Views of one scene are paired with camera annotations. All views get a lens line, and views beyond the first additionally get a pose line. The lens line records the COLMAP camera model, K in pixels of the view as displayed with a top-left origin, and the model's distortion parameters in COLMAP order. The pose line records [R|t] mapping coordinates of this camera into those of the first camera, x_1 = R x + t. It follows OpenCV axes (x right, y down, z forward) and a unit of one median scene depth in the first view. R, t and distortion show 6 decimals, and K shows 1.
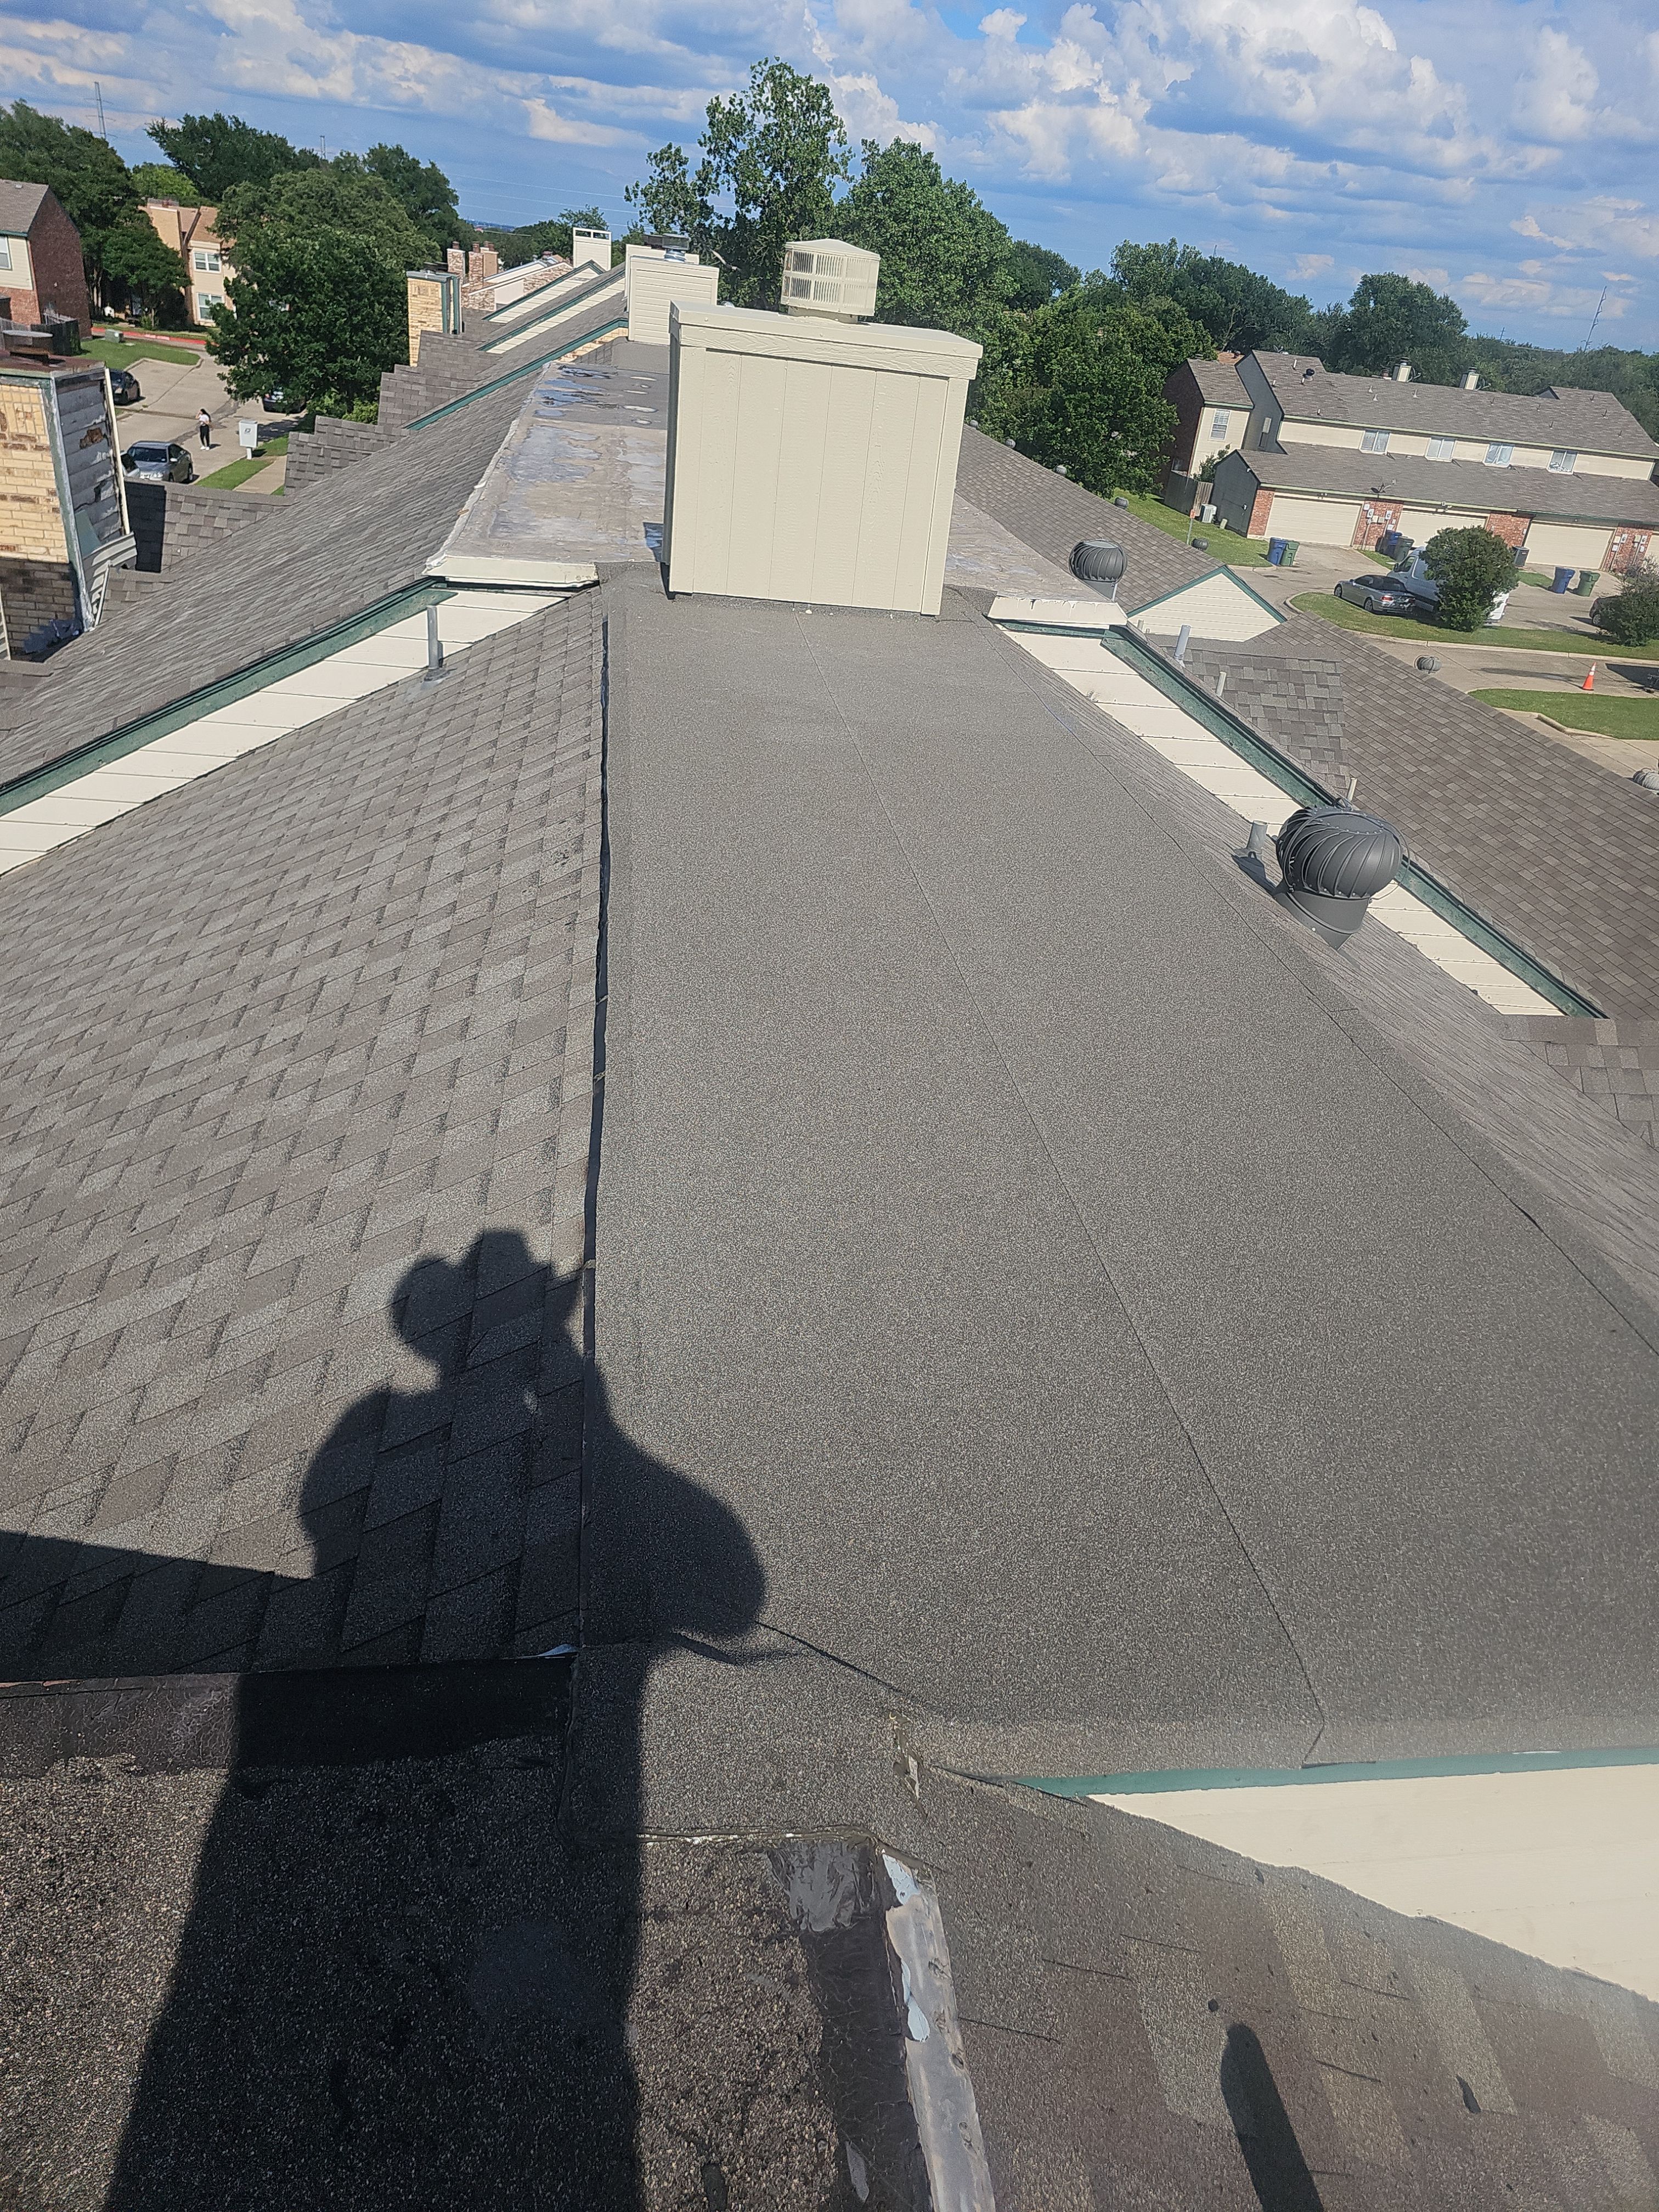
lens RADIAL K [[1492.0, 0, 829.5], [0, 1492.0, 1106.0], [0, 0, 1]] dist [0.045005, -0.037122]
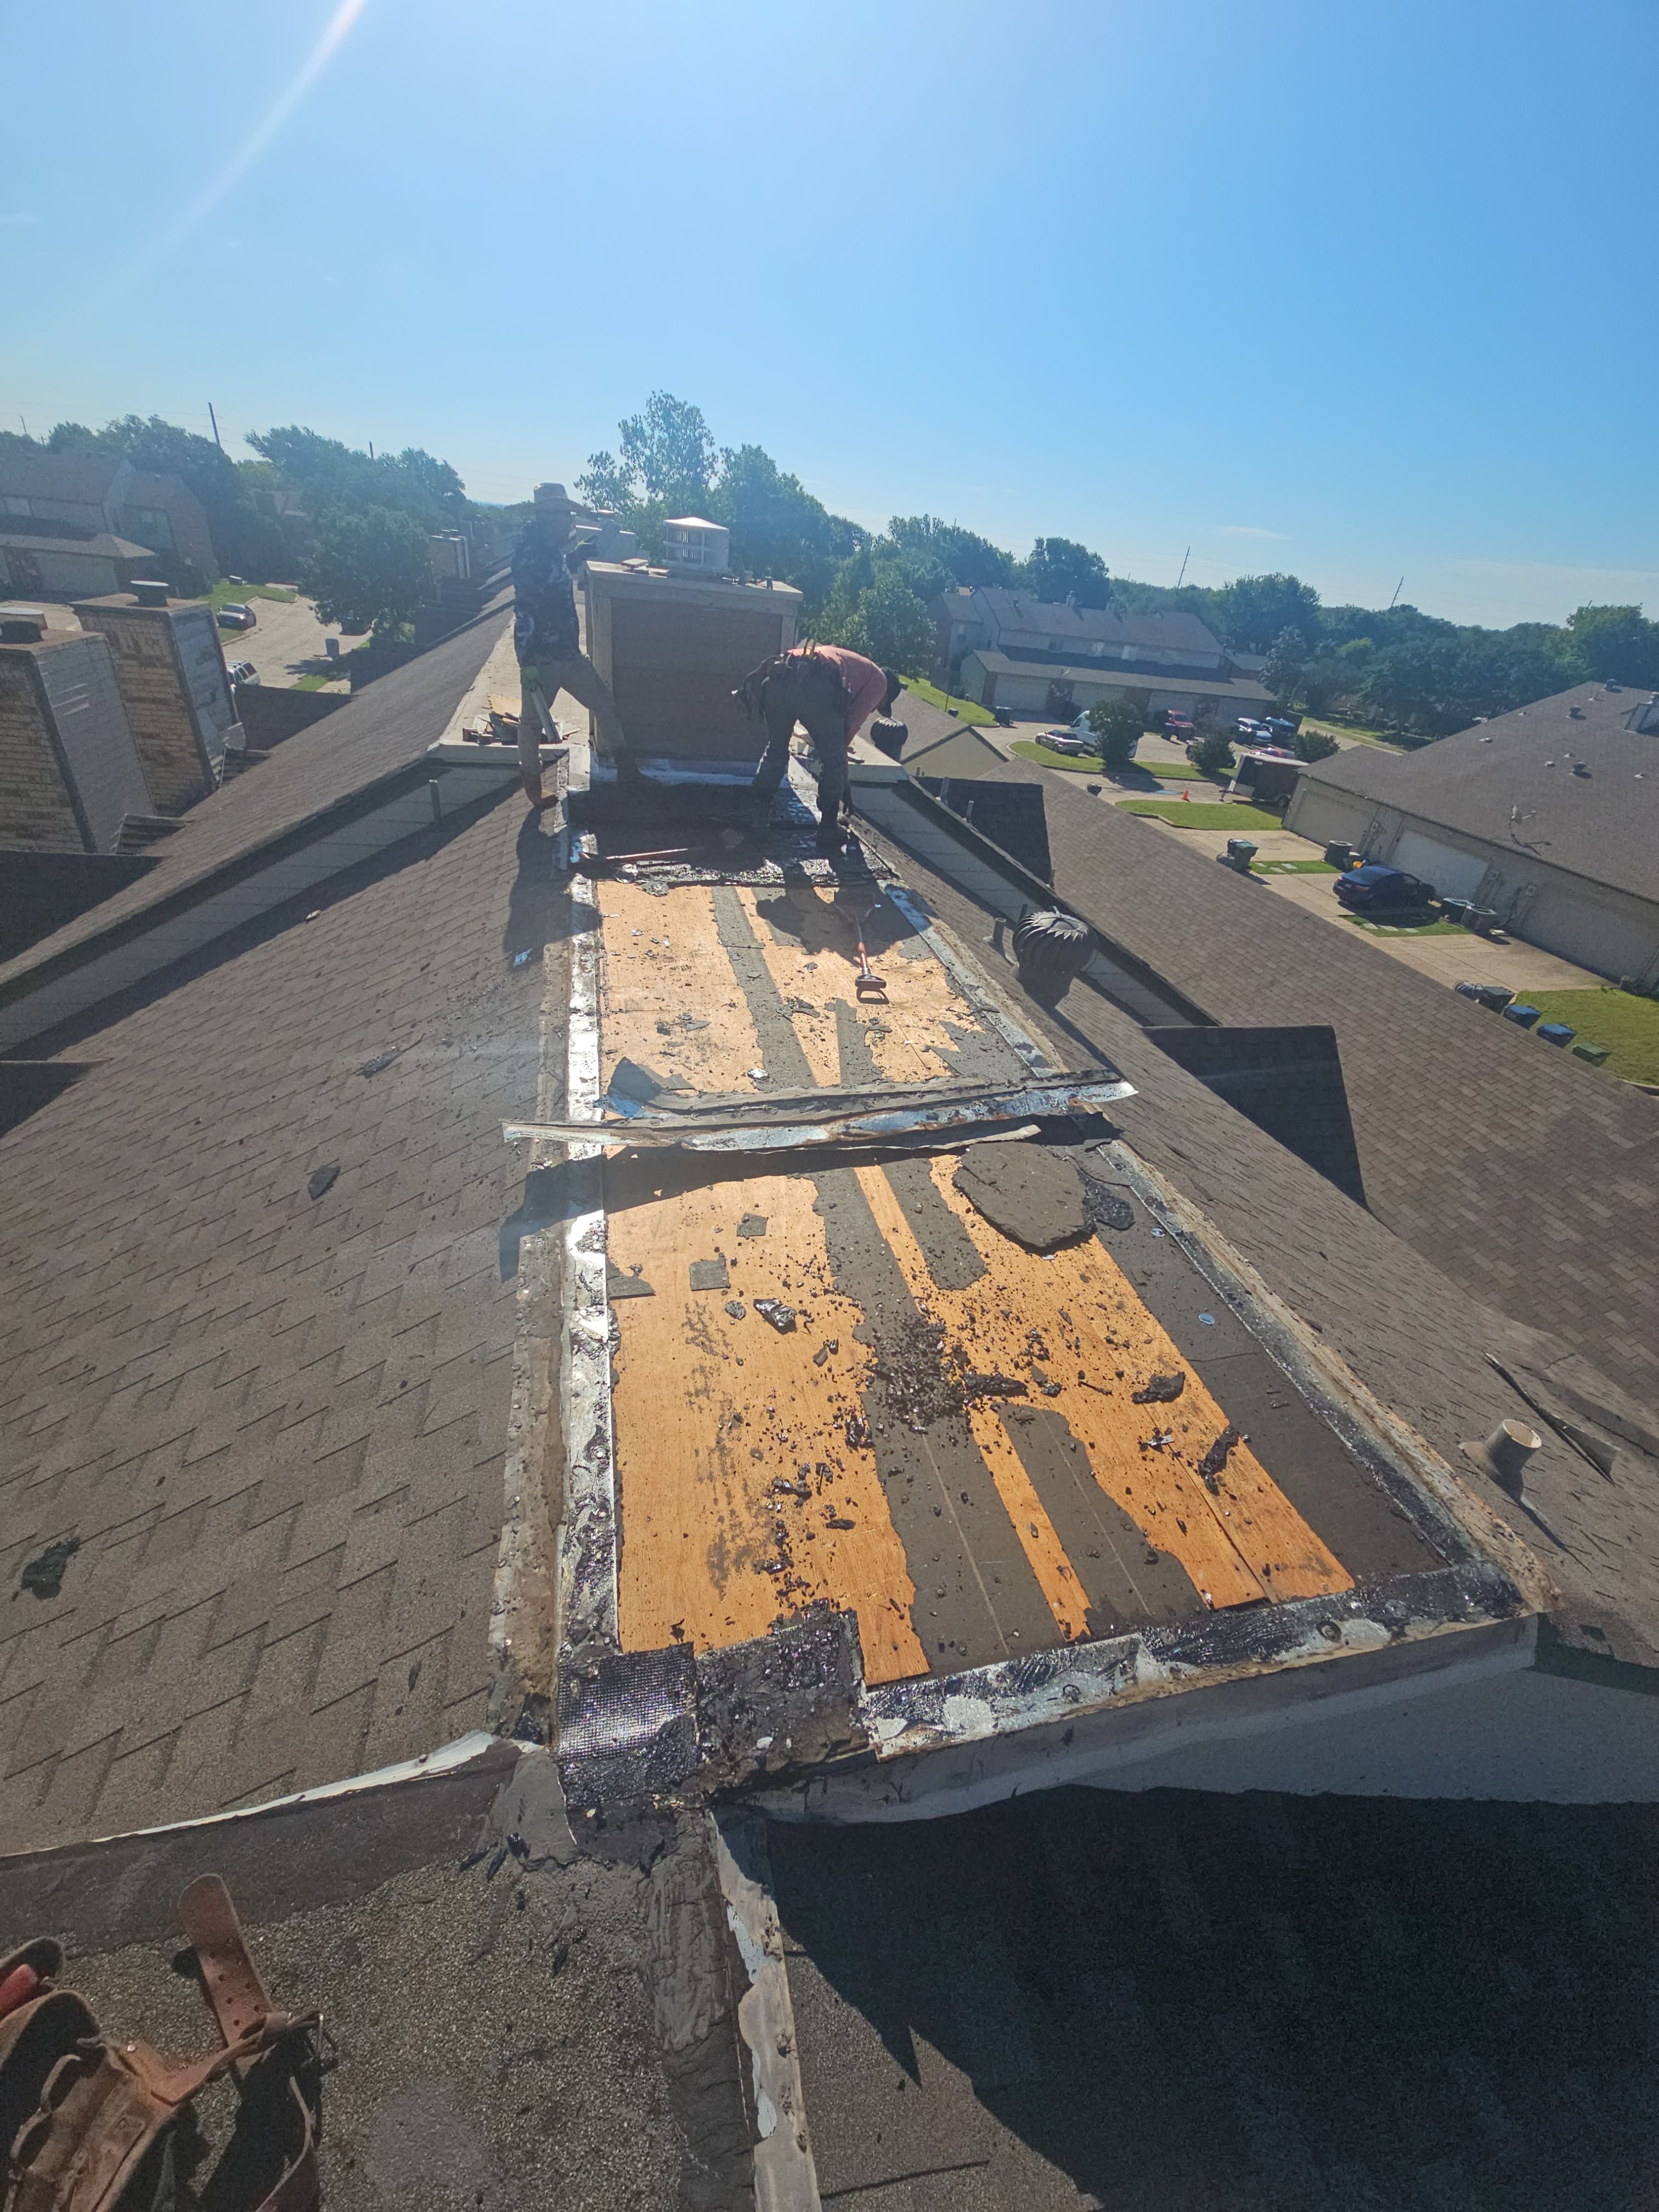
lens RADIAL K [[873.3, 0, 829.5], [0, 873.3, 1106.0], [0, 0, 1]] dist [0.001139, -0.000037]
pose [[0.994930, -0.055401, 0.083937, 0.029564], [0.048862, 0.995752, 0.078046, -0.073158], [-0.087904, -0.073549, 0.993410, 0.117354]]
